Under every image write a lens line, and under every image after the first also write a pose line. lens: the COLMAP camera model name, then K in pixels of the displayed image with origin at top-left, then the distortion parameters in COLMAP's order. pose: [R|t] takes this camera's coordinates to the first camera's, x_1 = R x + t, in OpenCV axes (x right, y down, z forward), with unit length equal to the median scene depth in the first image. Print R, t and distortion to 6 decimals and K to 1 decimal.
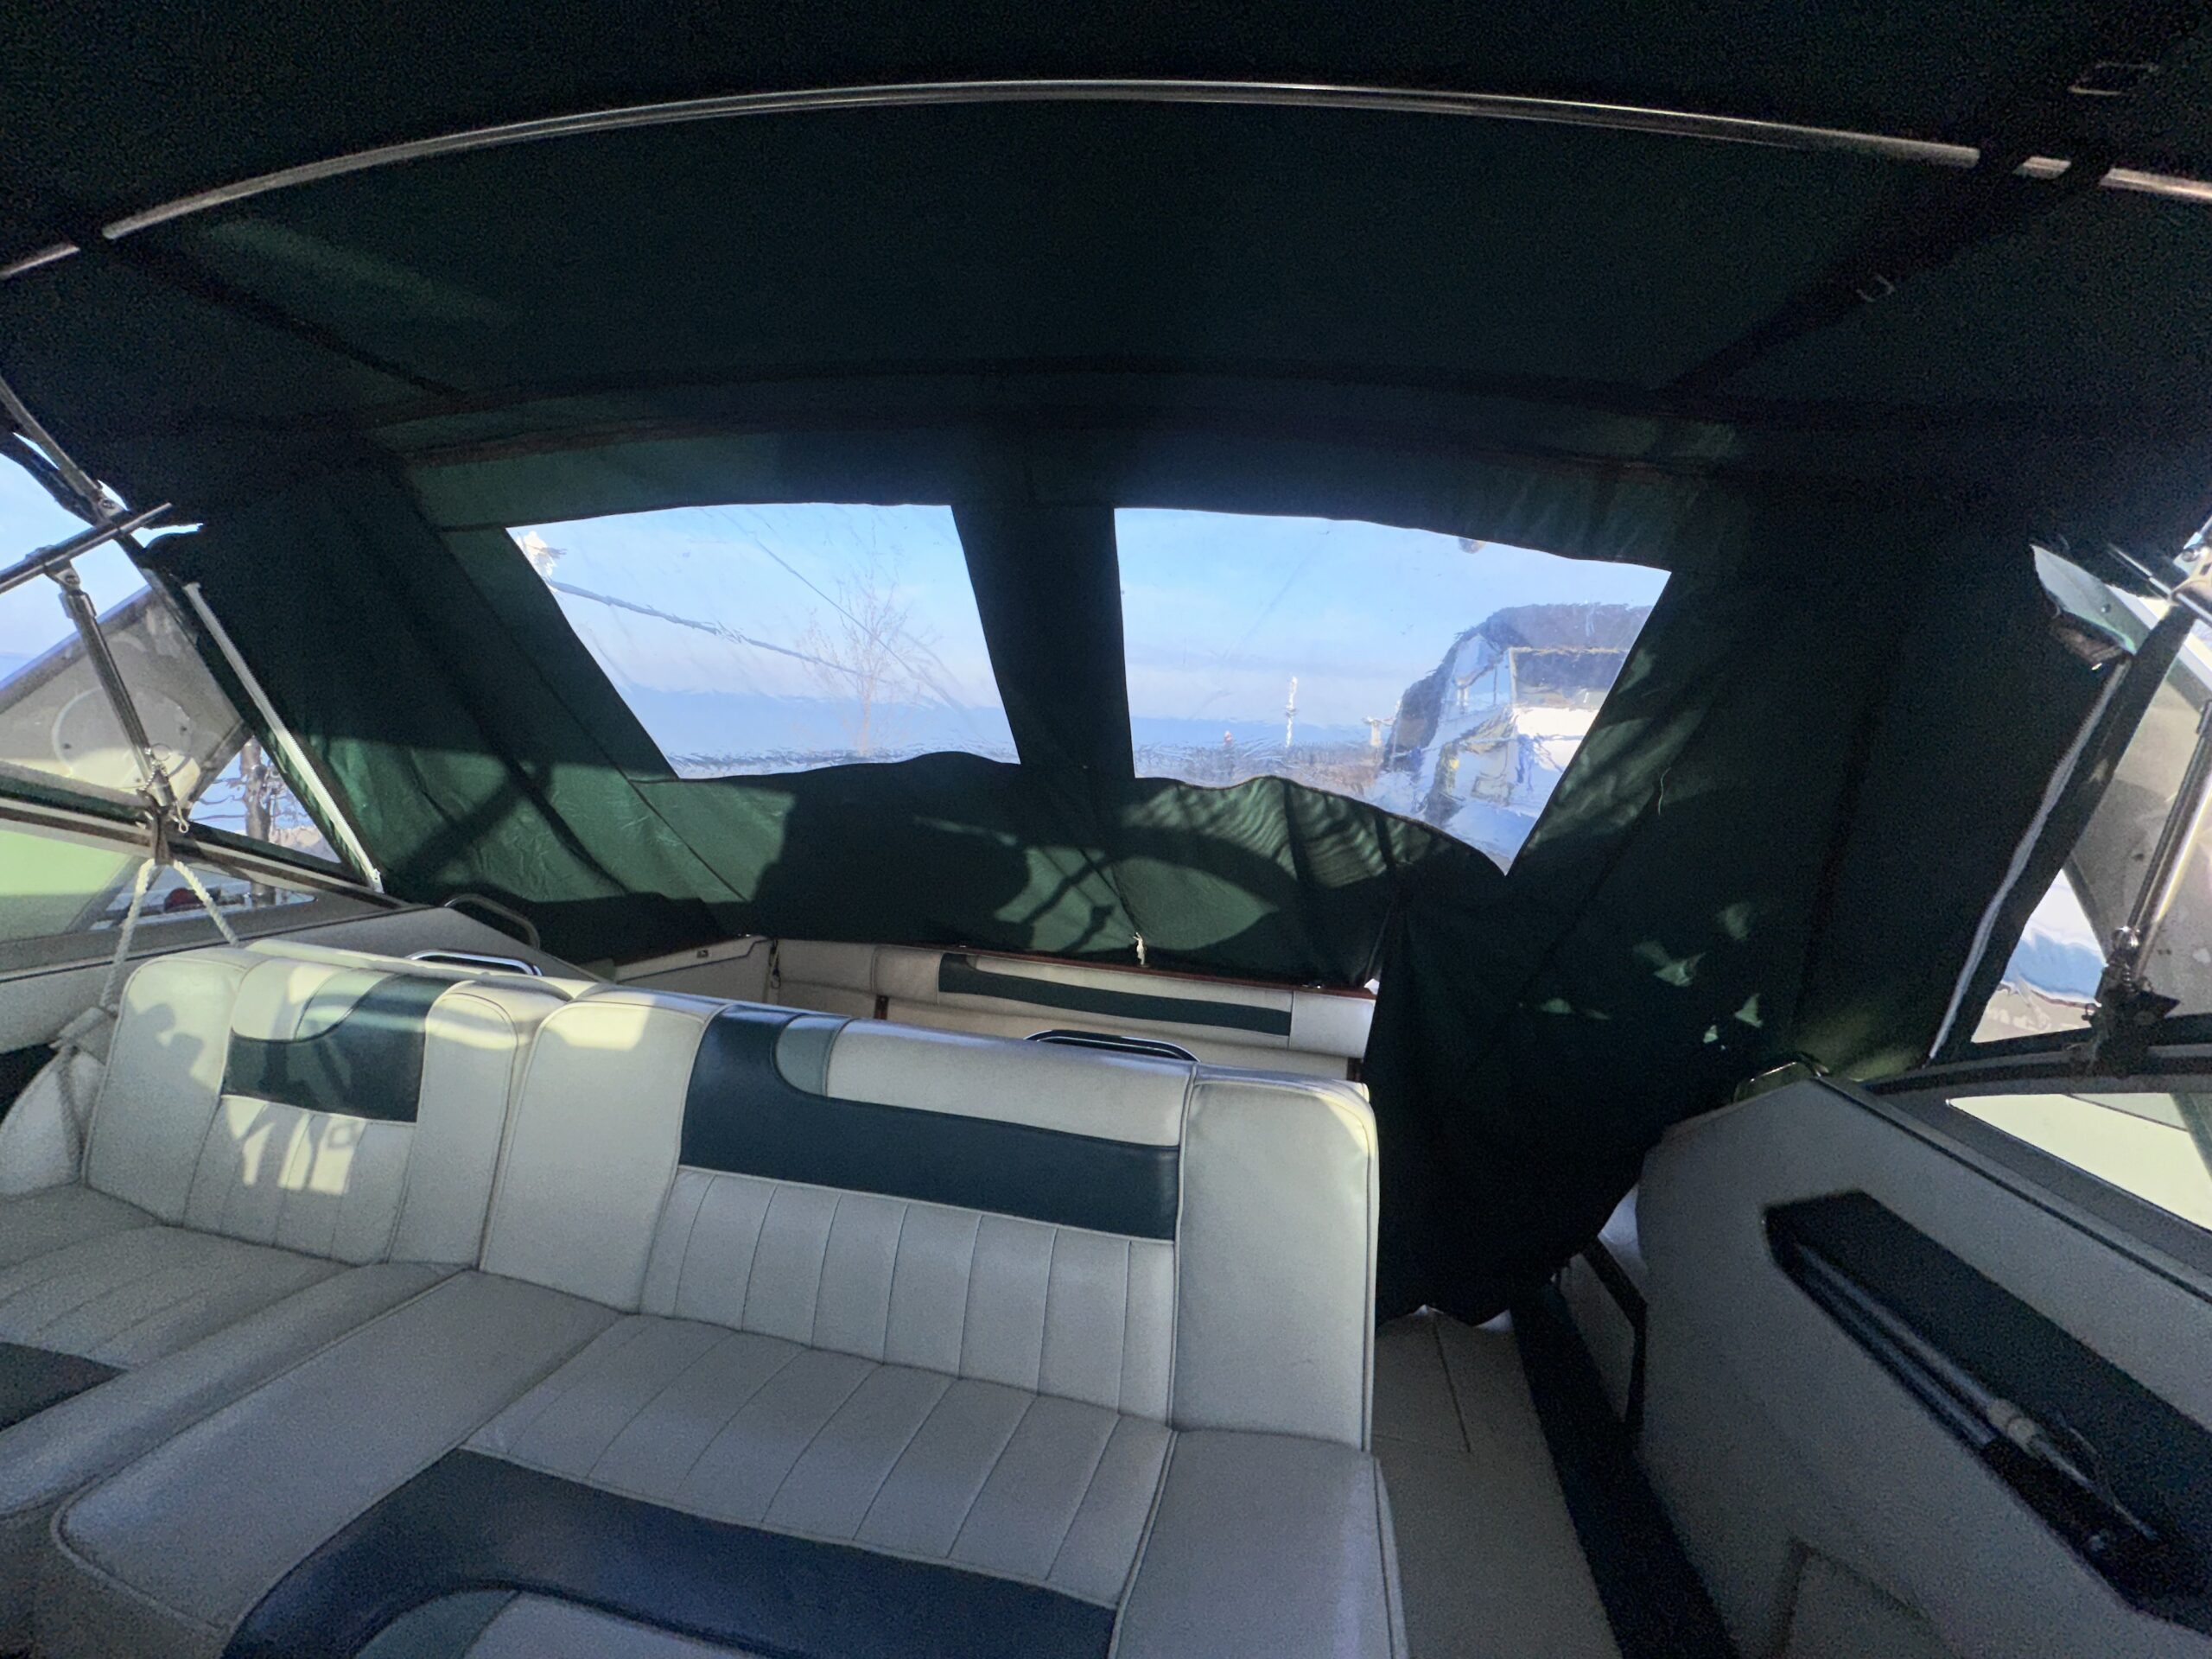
lens RADIAL K [[874.6, 0, 1101.8], [0, 874.6, 828.5], [0, 0, 1]] dist [-0.006851, 0.000627]
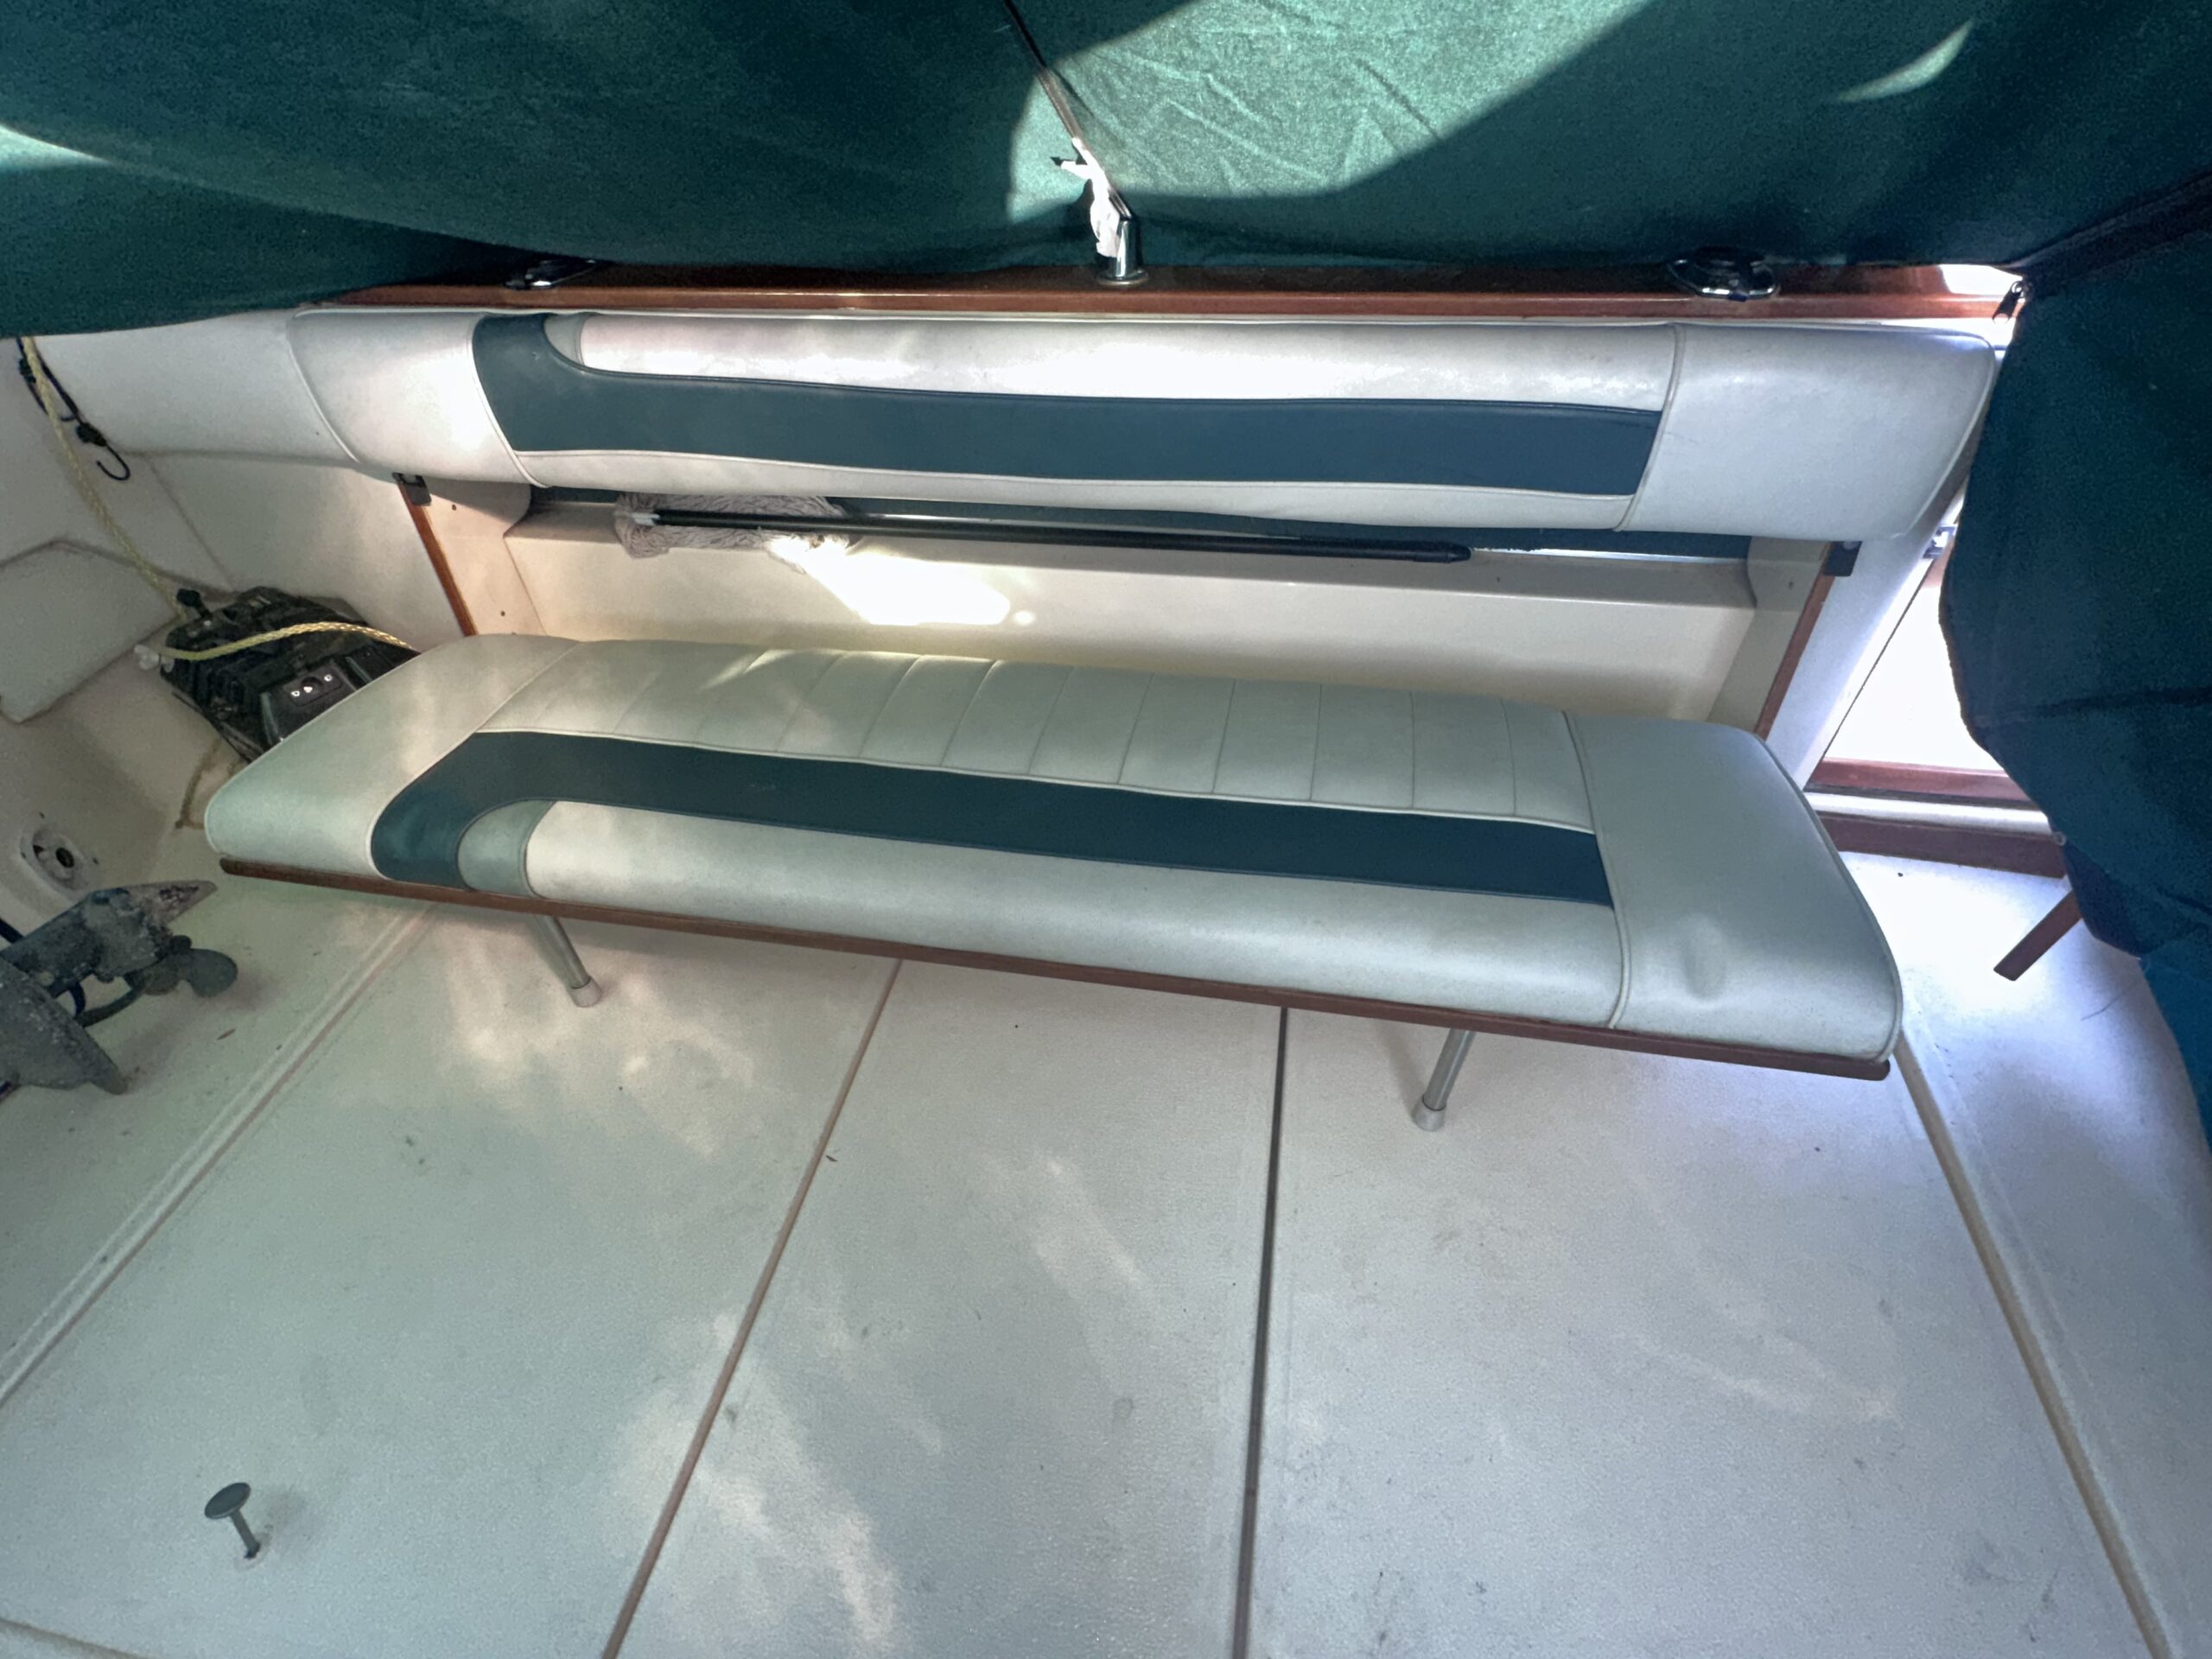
lens RADIAL K [[1000.6, 0, 1107.6], [0, 1000.6, 831.4], [0, 0, 1]] dist [-0.005855, -0.000806]
pose [[0.993251, -0.083225, -0.080790, 0.086229], [0.115687, 0.761060, 0.638282, 0.135571], [0.008365, -0.643320, 0.765552, 1.018459]]
